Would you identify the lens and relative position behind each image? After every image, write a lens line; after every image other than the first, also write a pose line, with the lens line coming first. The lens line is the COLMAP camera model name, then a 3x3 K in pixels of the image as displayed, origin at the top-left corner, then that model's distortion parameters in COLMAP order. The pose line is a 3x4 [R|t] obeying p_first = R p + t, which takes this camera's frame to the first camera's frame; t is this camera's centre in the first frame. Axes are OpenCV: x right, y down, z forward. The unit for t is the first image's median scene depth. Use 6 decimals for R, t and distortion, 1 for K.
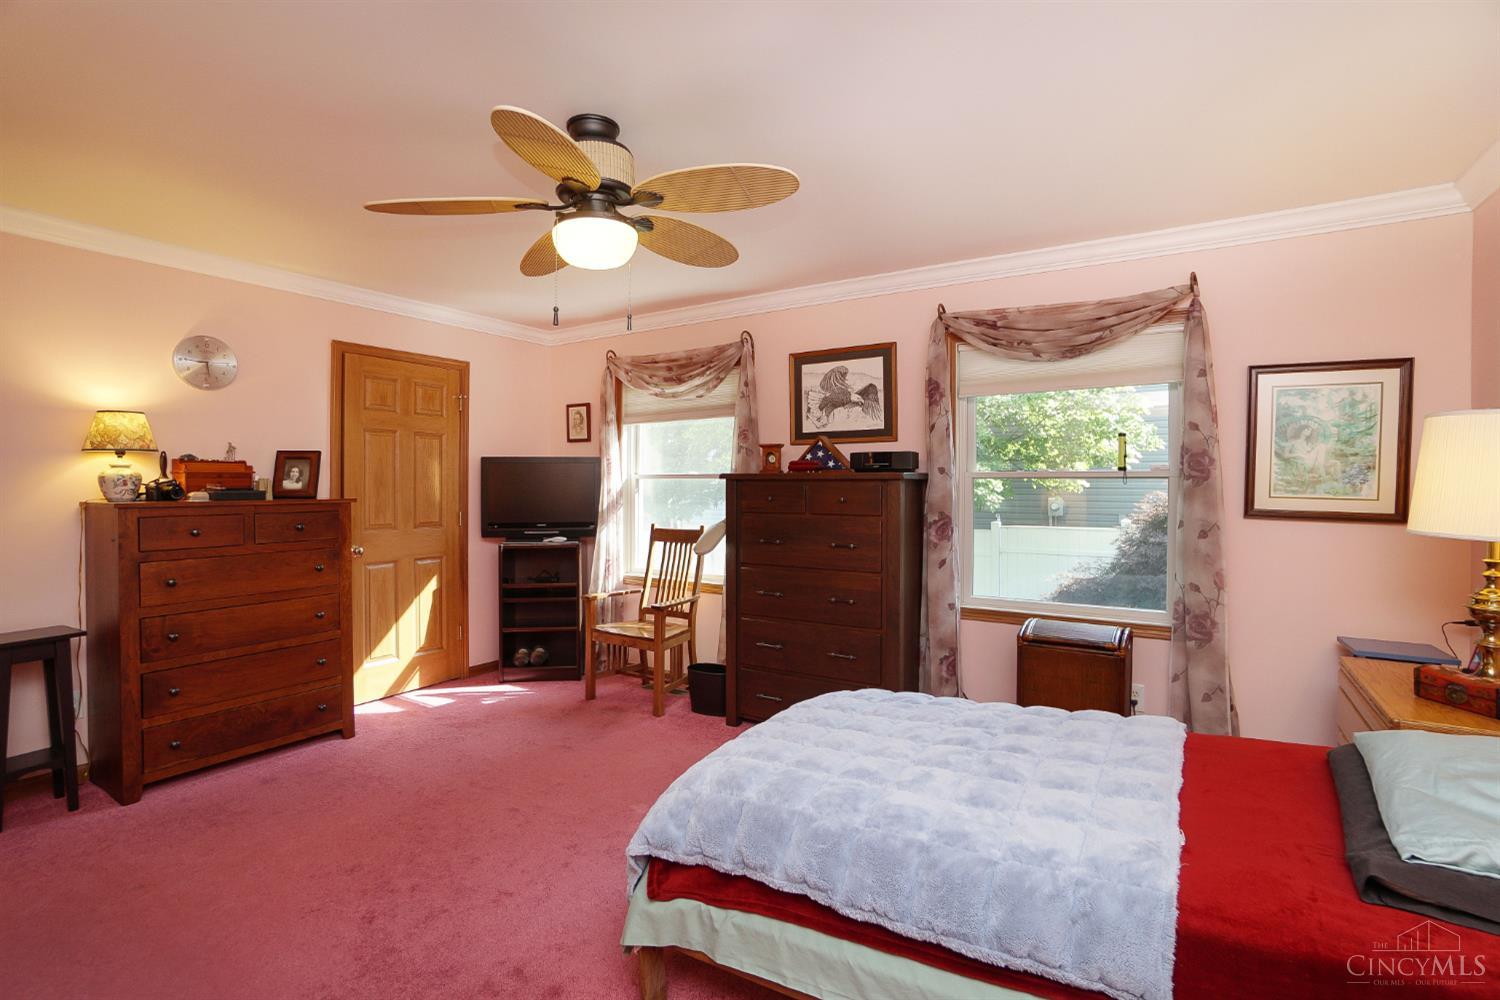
lens RADIAL K [[689.5, 0, 744.1], [0, 689.5, 490.5], [0, 0, 1]] dist [-0.046617, 0.000492]
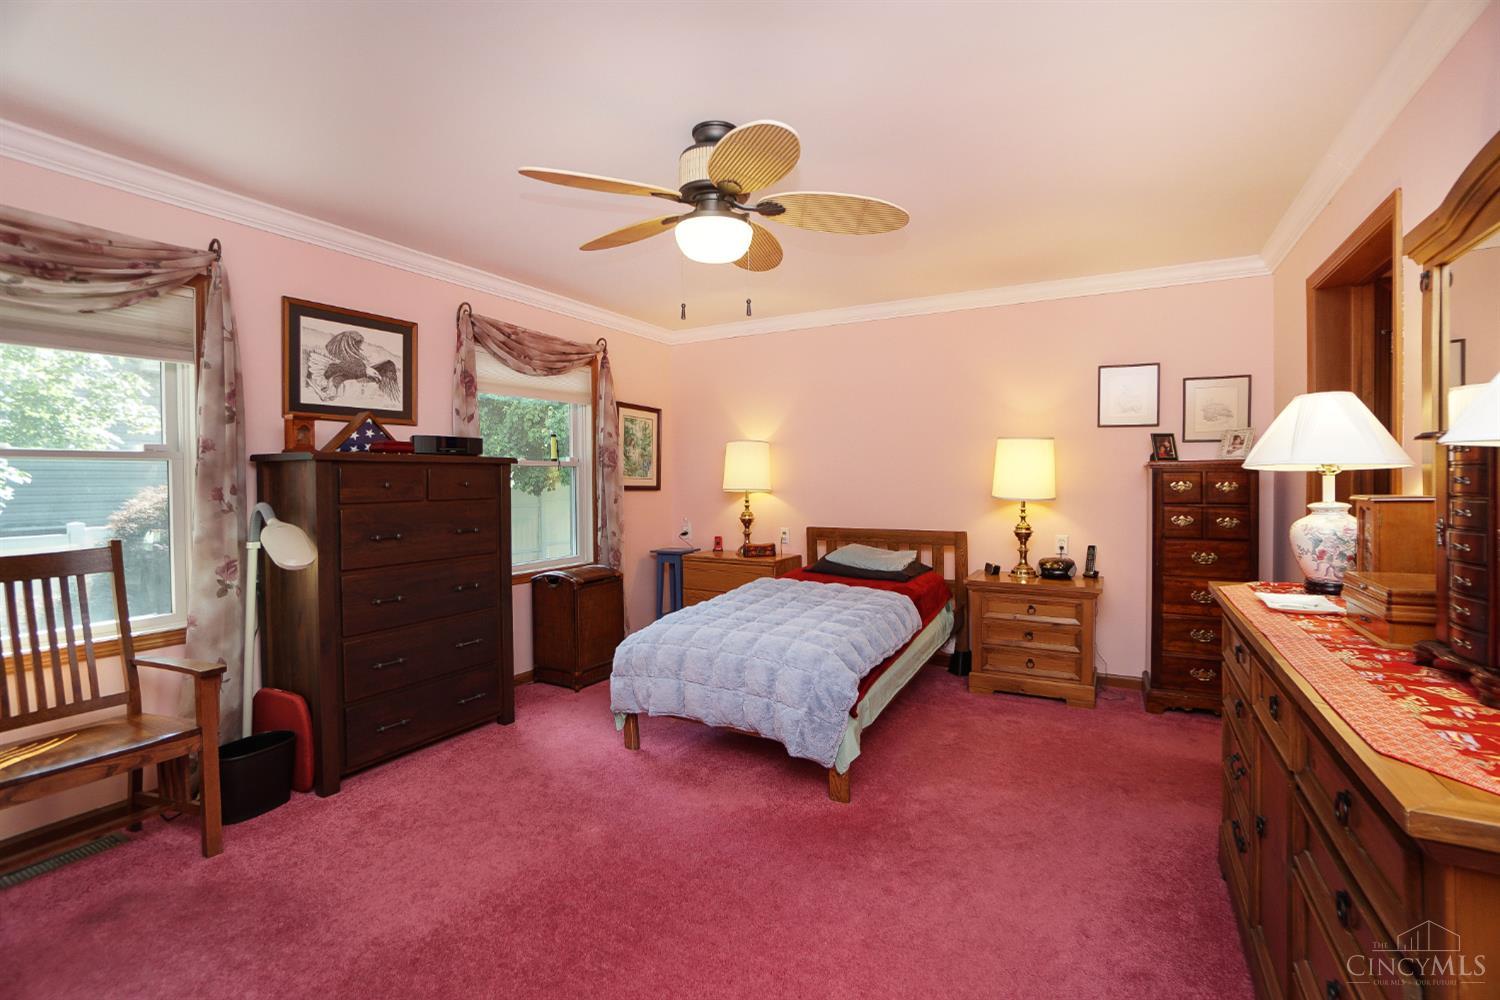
lens RADIAL K [[689.5, 0, 744.1], [0, 689.5, 490.5], [0, 0, 1]] dist [-0.046617, 0.000492]
pose [[-0.062395, -0.016264, 0.997919, -0.760271], [0.019630, 0.999654, 0.017520, 0.011807], [-0.997858, 0.020682, -0.062054, 0.594015]]
